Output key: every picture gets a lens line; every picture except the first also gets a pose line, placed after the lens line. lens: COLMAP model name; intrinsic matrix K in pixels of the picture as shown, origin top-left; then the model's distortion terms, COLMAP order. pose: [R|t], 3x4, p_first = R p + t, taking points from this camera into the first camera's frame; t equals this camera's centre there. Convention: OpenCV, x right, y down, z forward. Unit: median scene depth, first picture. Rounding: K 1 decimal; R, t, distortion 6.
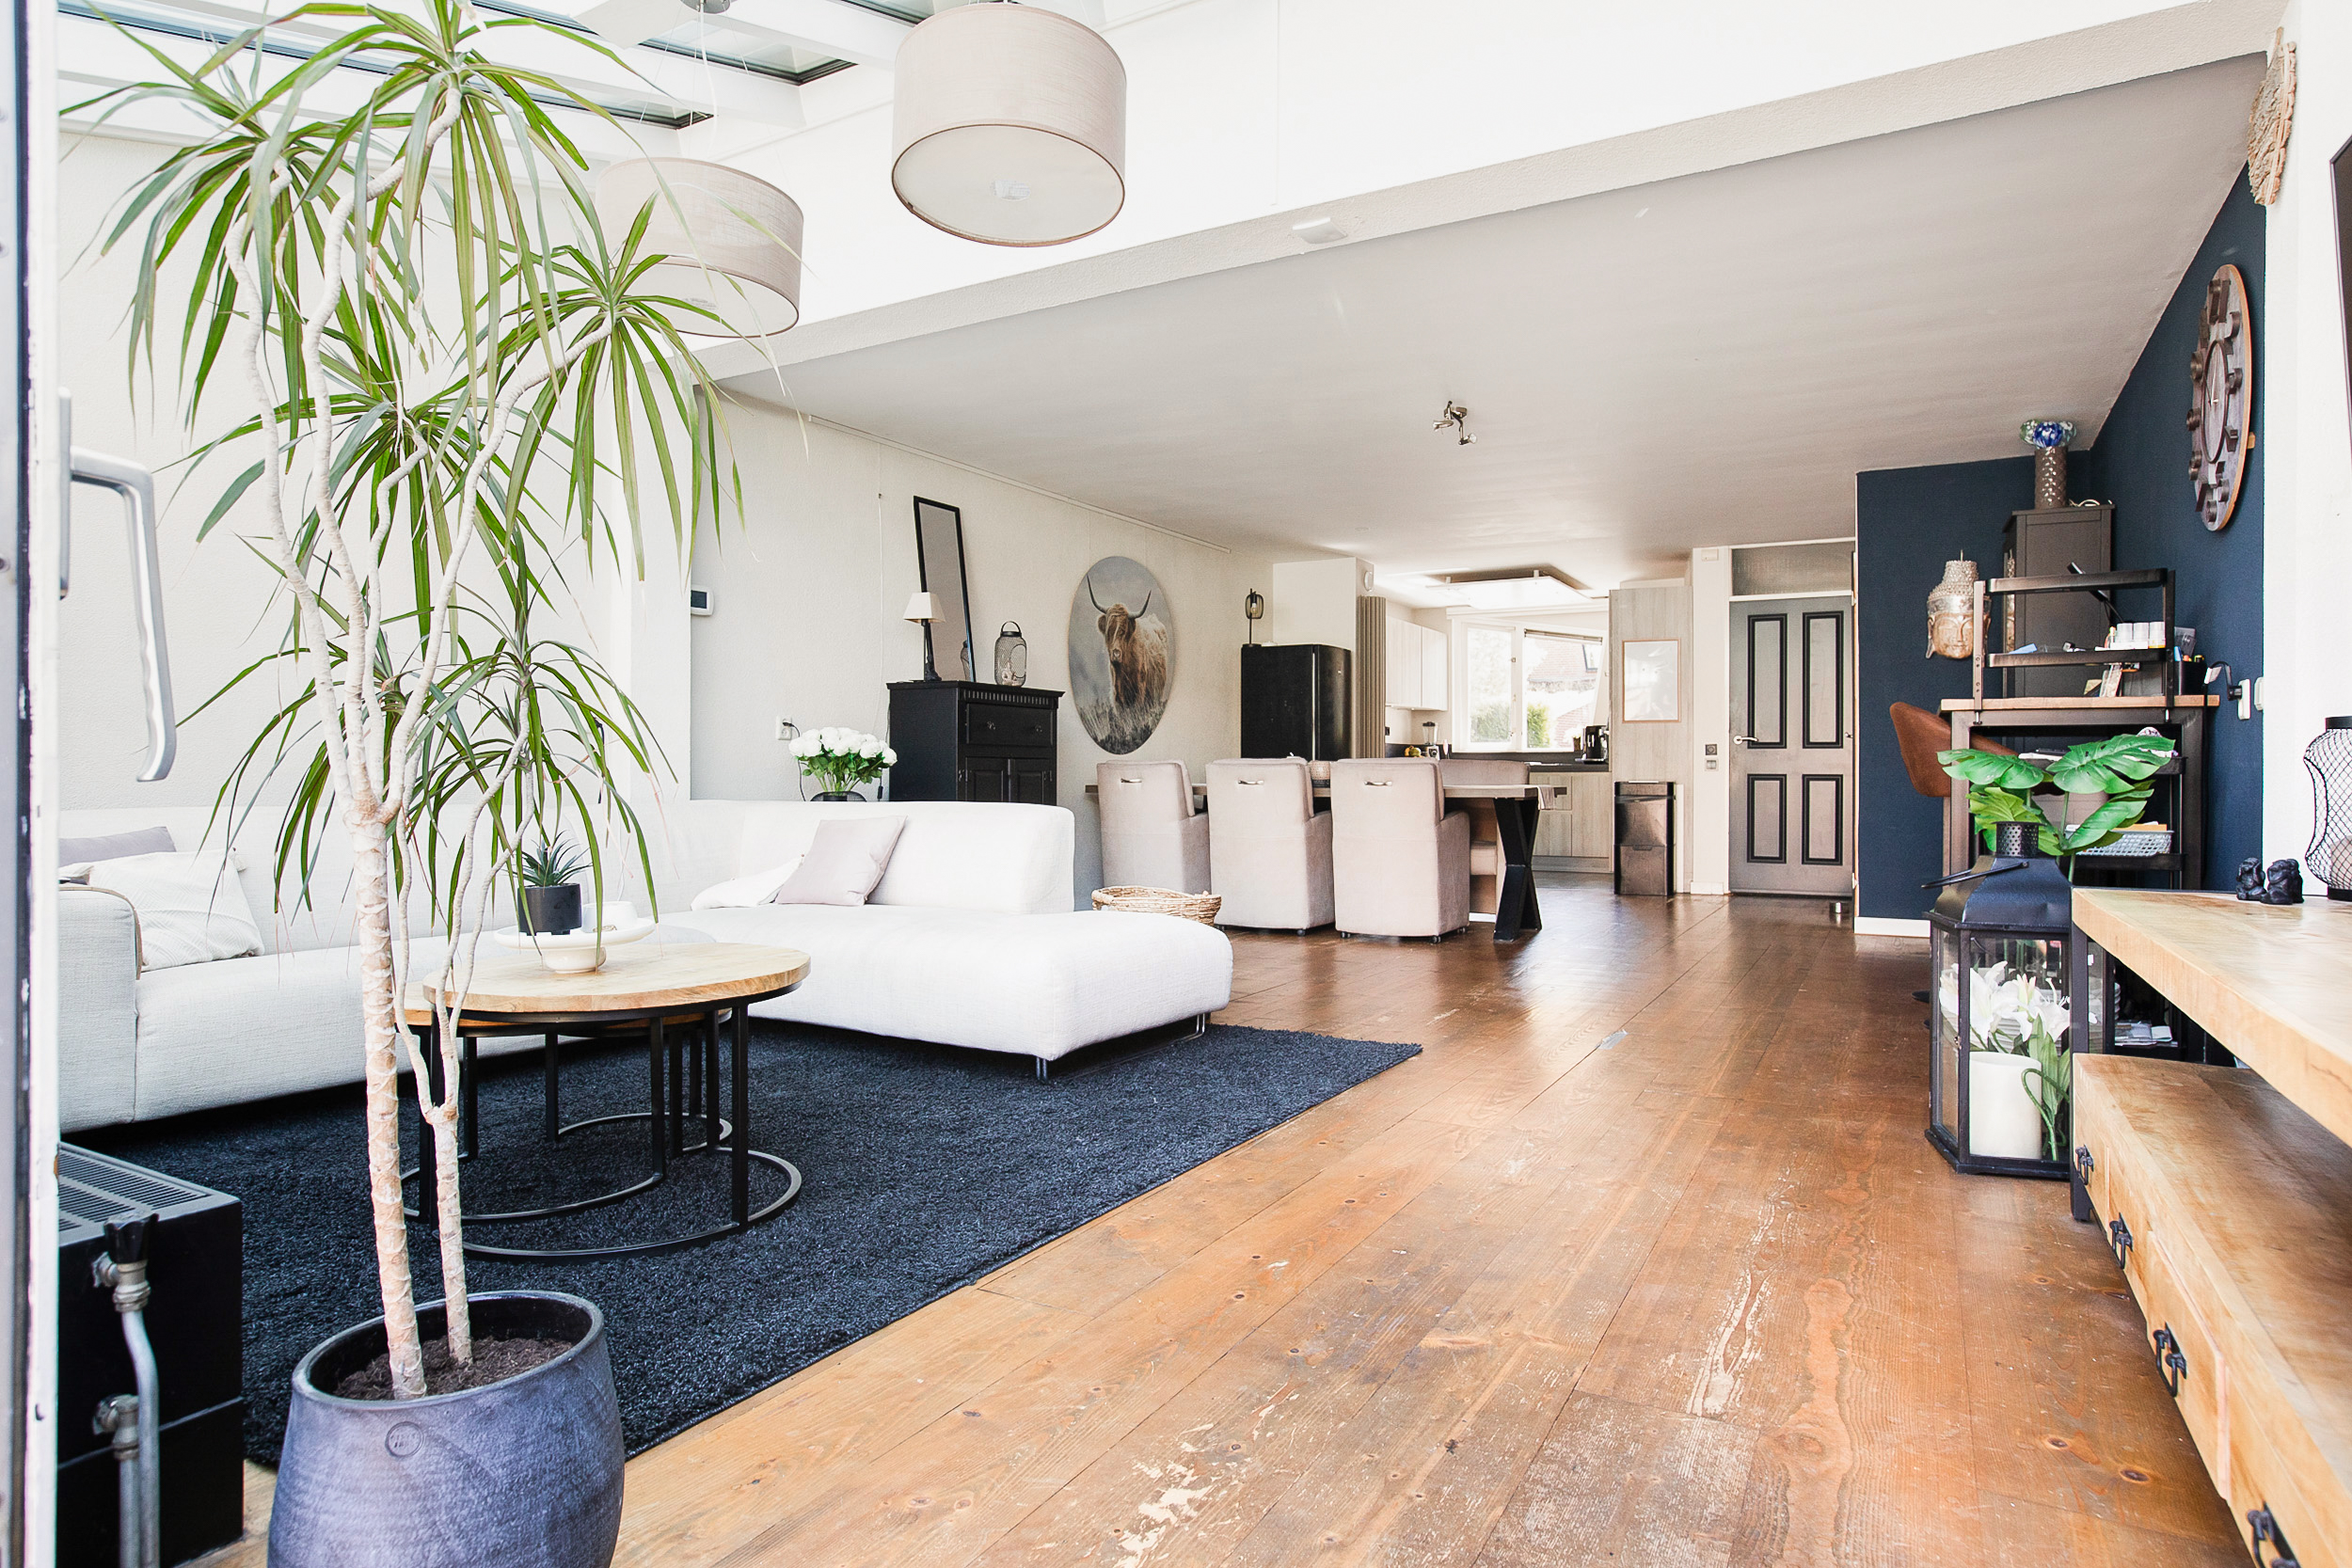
lens RADIAL K [[1316.2, 0, 1176.0], [0, 1316.2, 784.0], [0, 0, 1]] dist [-0.073672, 0.000096]
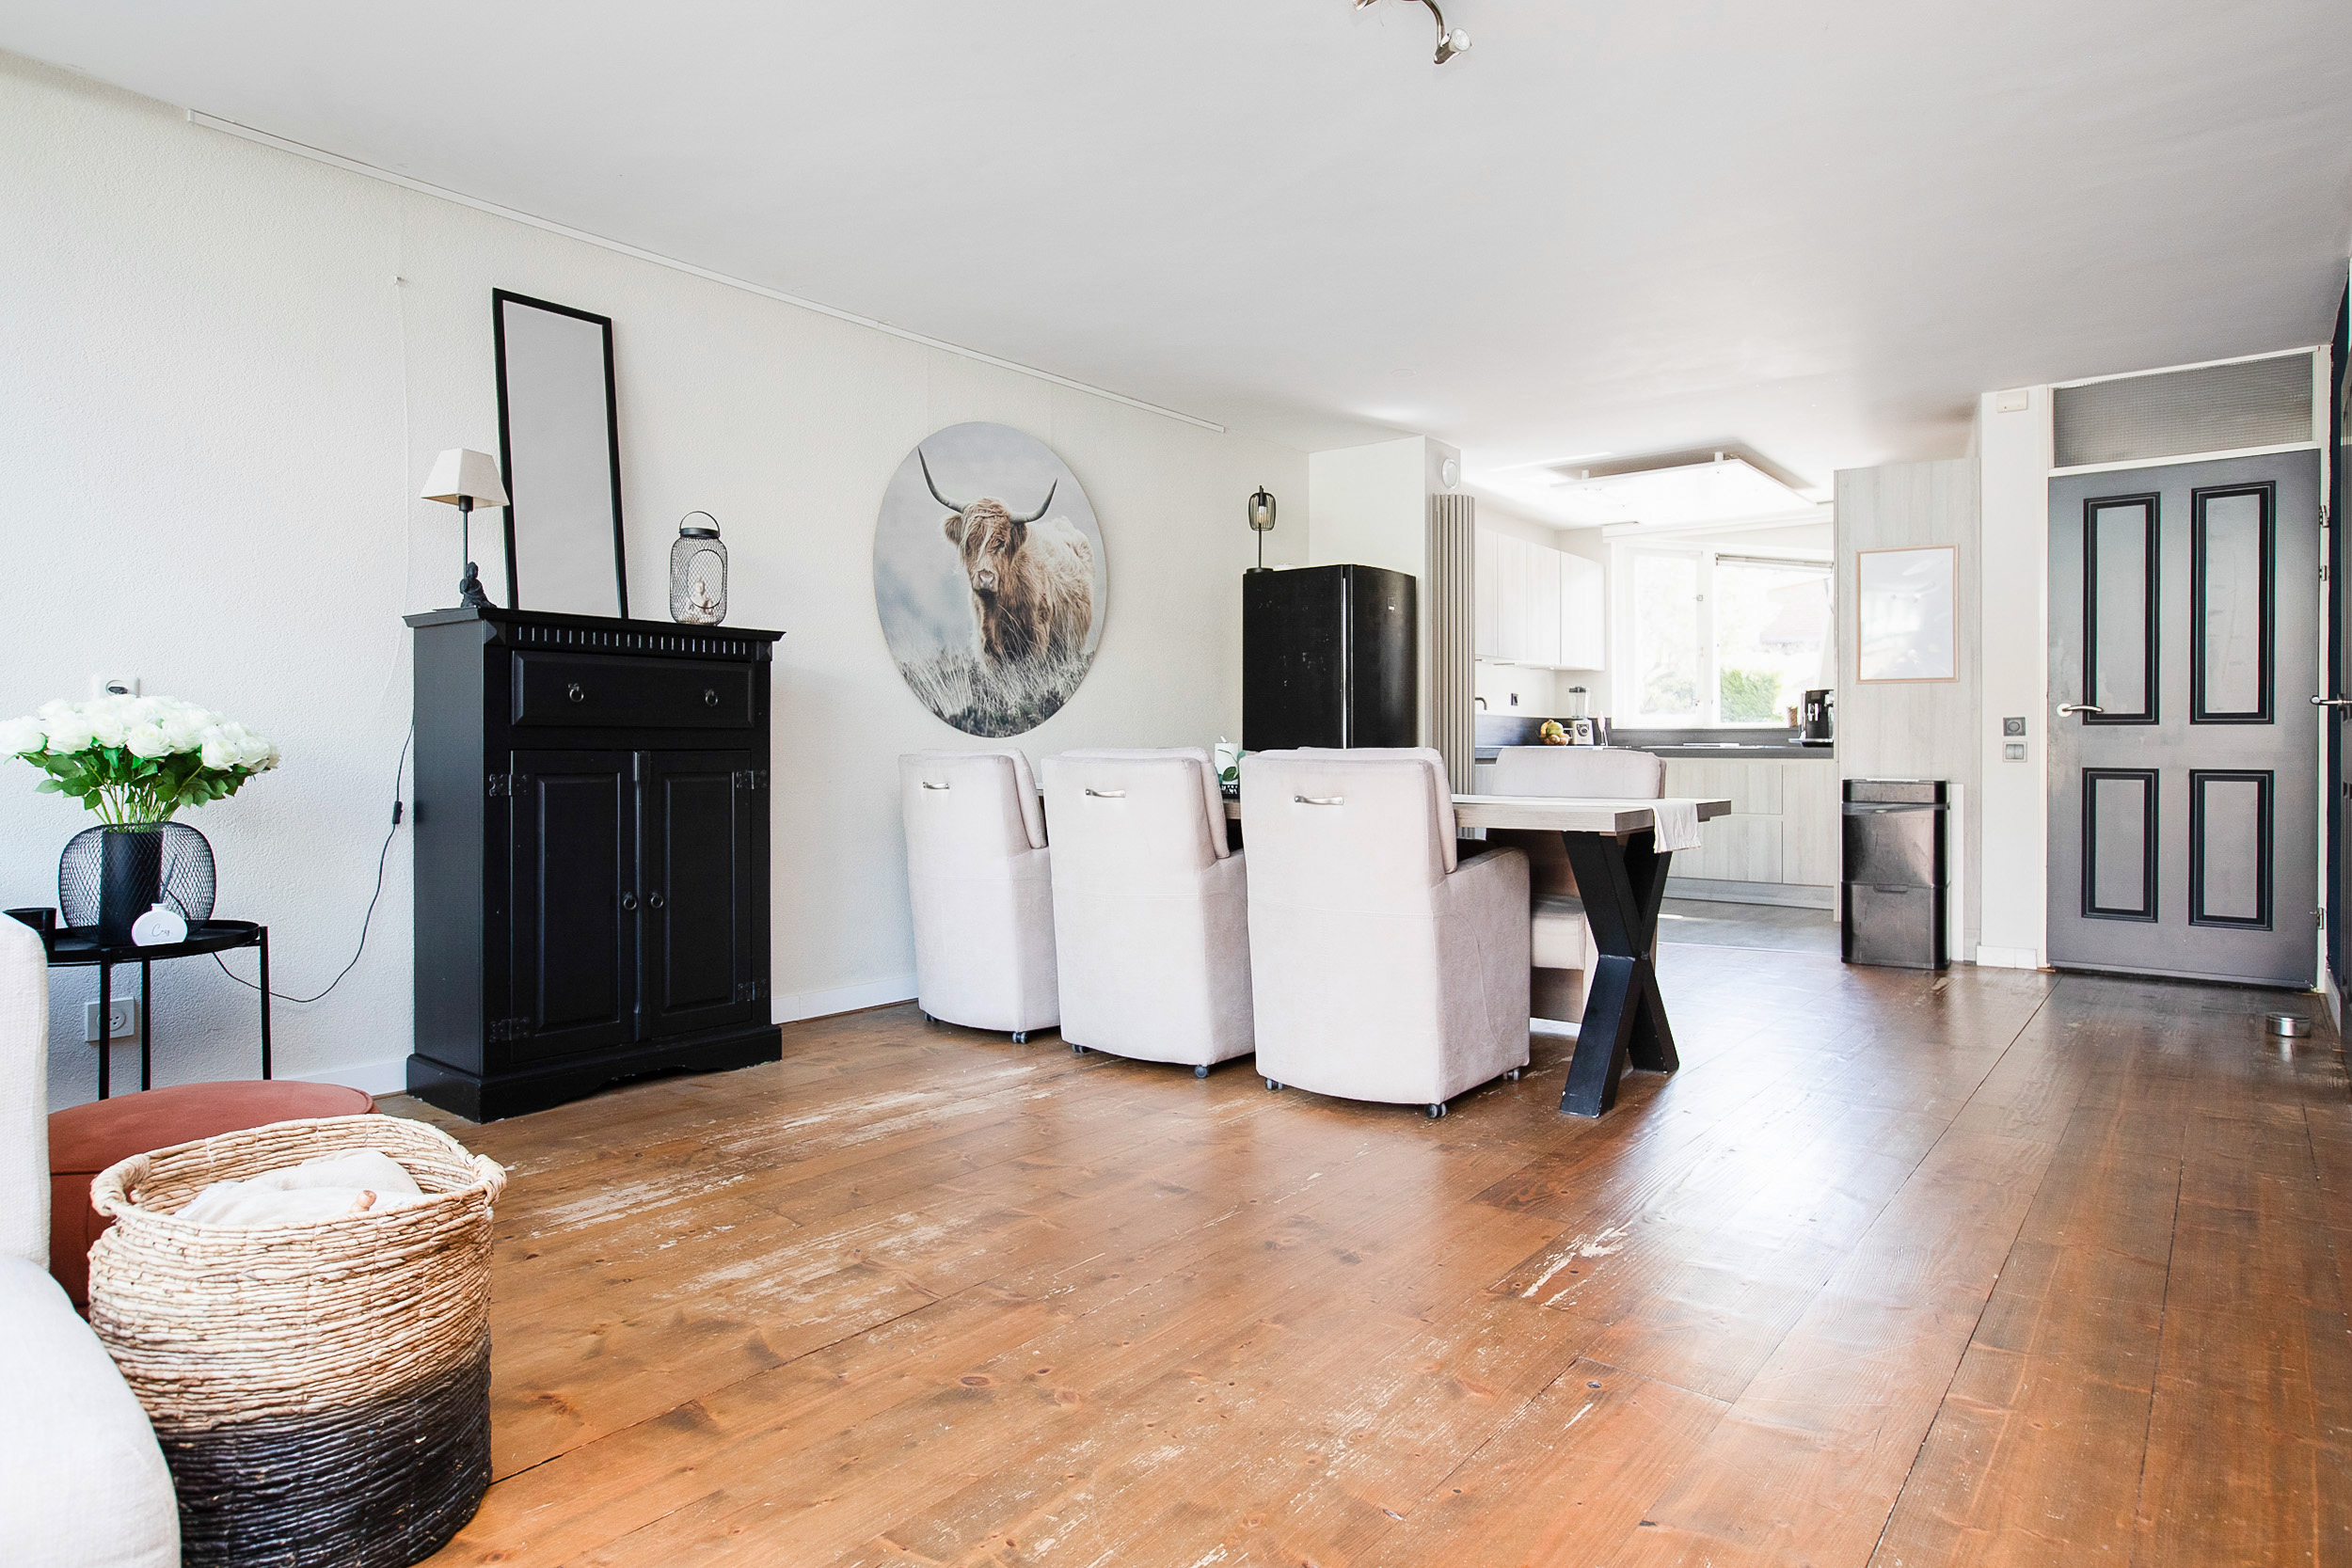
lens RADIAL K [[1321.2, 0, 1182.0], [0, 1321.2, 750.9], [0, 0, 1]] dist [-0.023317, 0.002347]
pose [[0.987017, 0.001587, -0.160607, 0.136698], [-0.002144, 0.999992, -0.003297, -0.013057], [0.160601, 0.003598, 0.987013, 0.360671]]
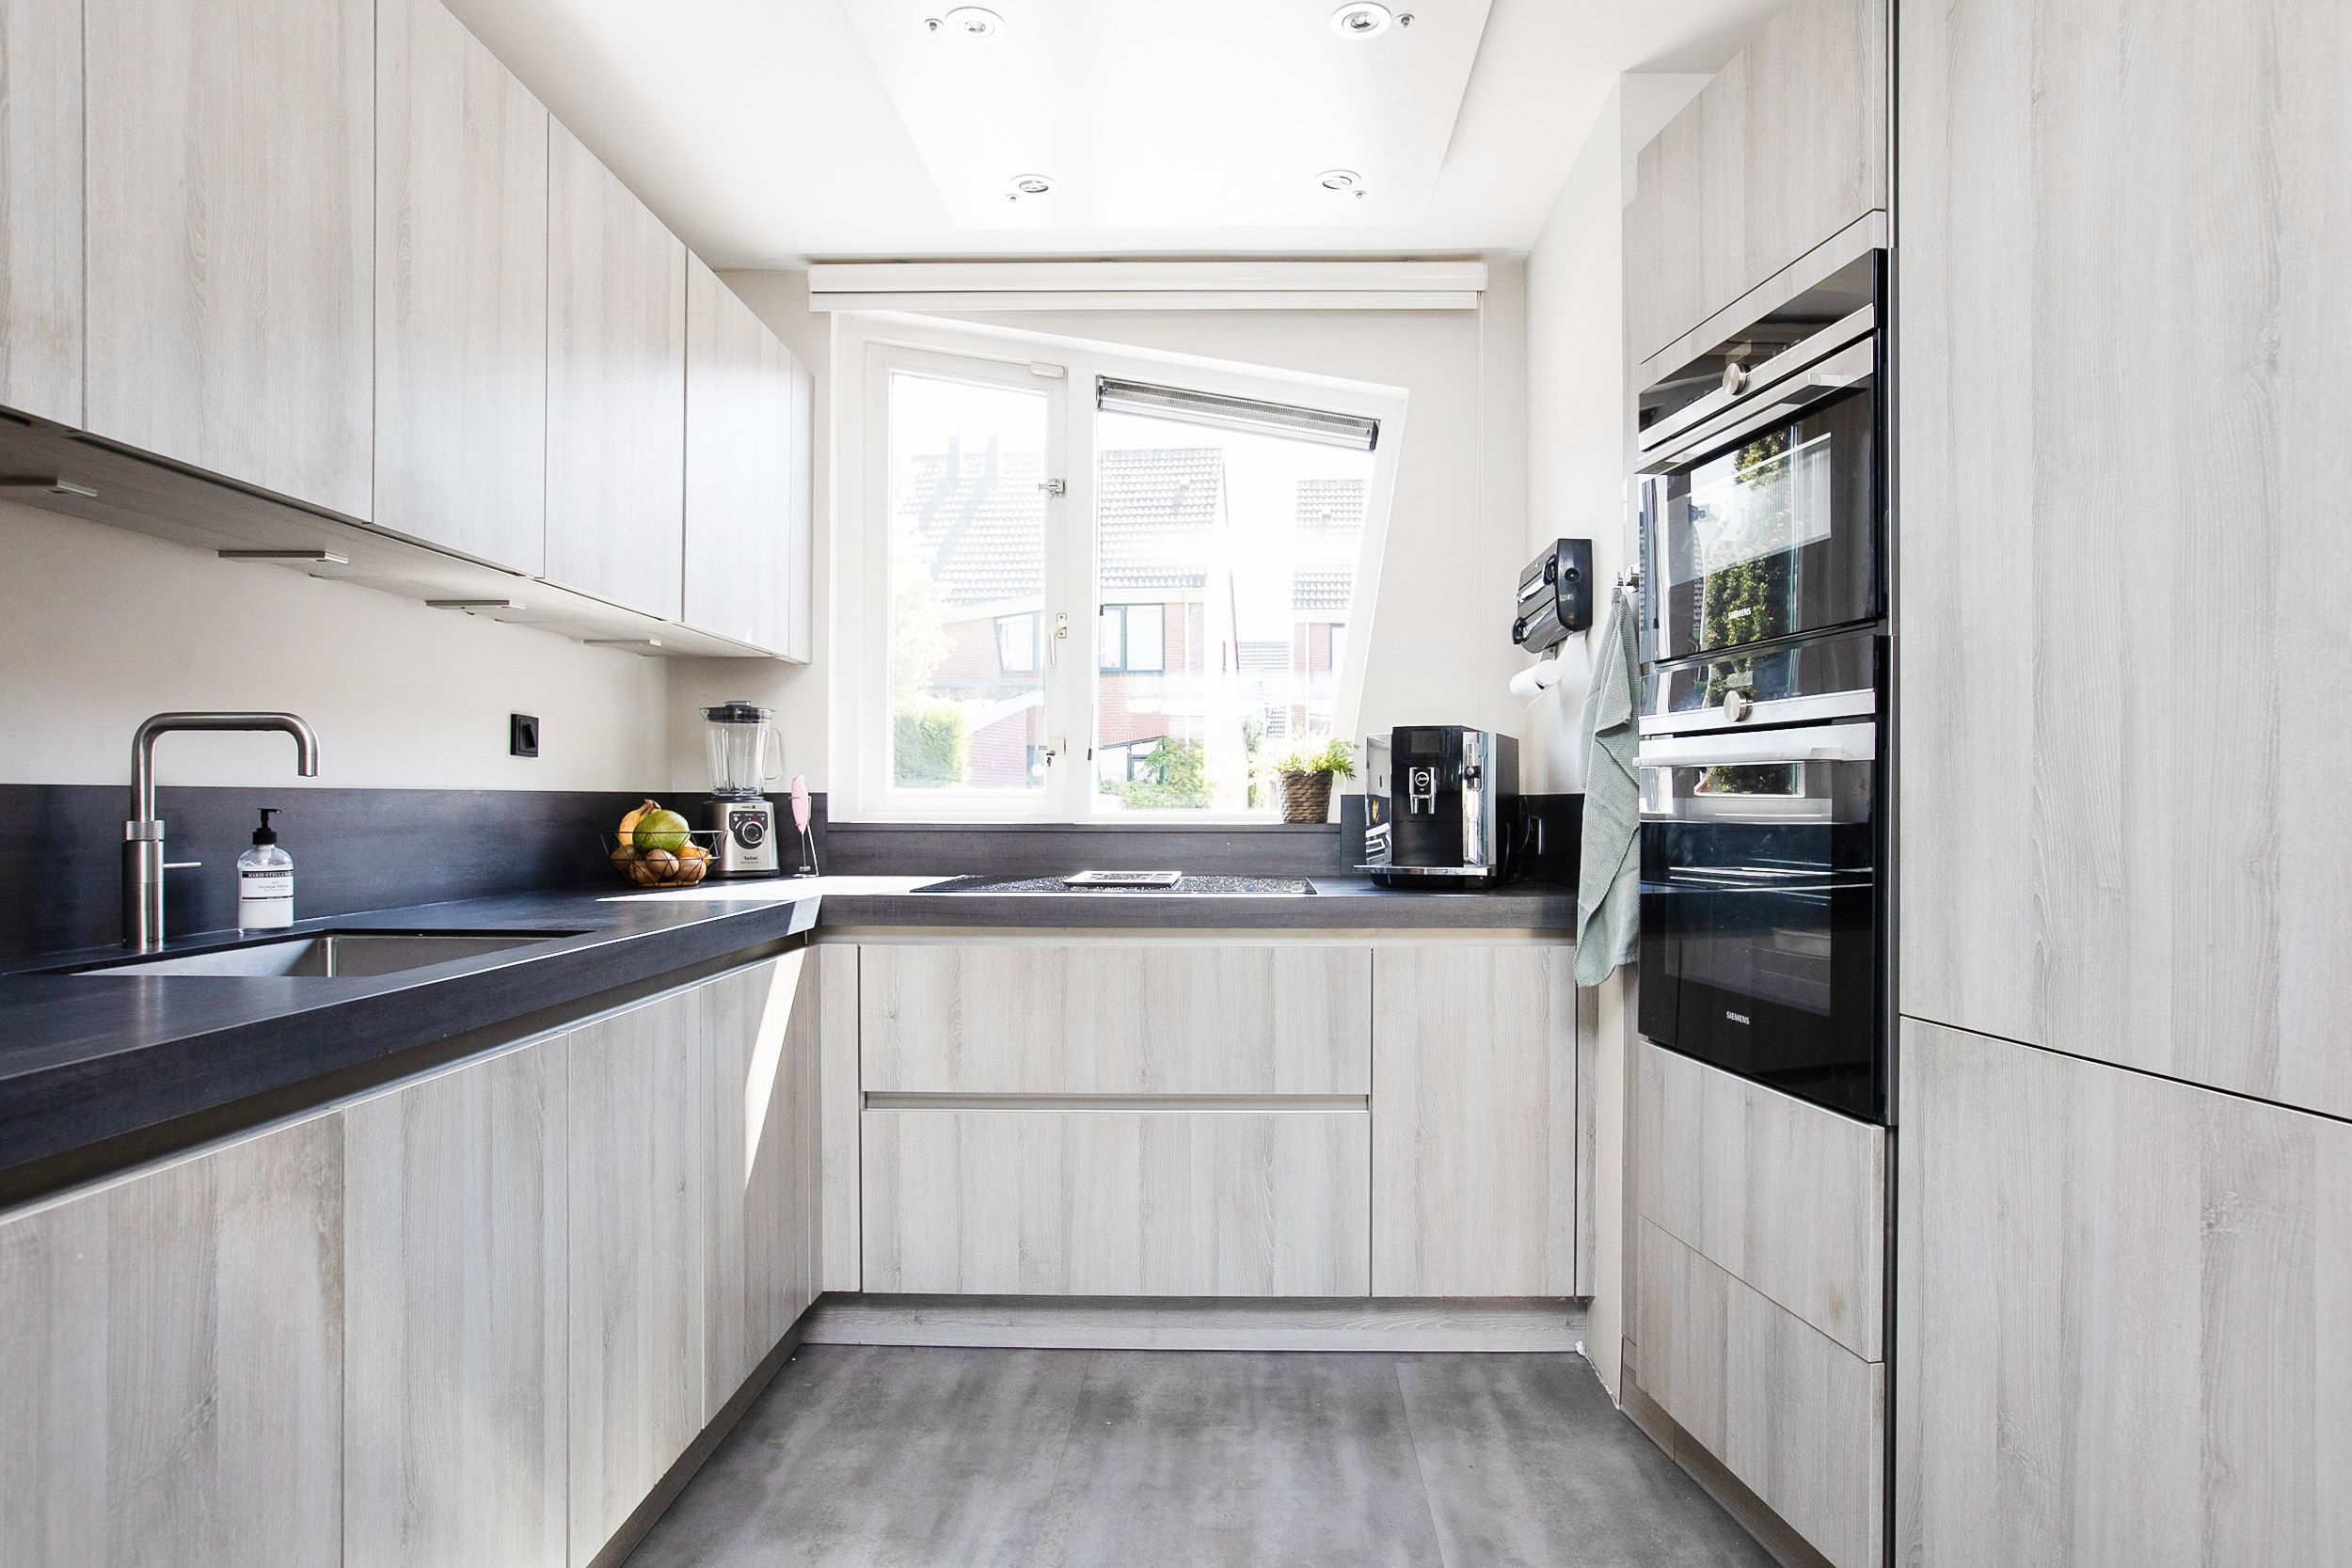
lens RADIAL K [[1313.6, 0, 1233.8], [0, 1313.6, 792.5], [0, 0, 1]] dist [-0.003588, 0.000567]
pose [[0.873995, 0.001850, 0.485932, 0.222251], [0.002308, 0.999966, -0.007959, -0.040443], [-0.485930, 0.008078, 0.873960, 1.055528]]
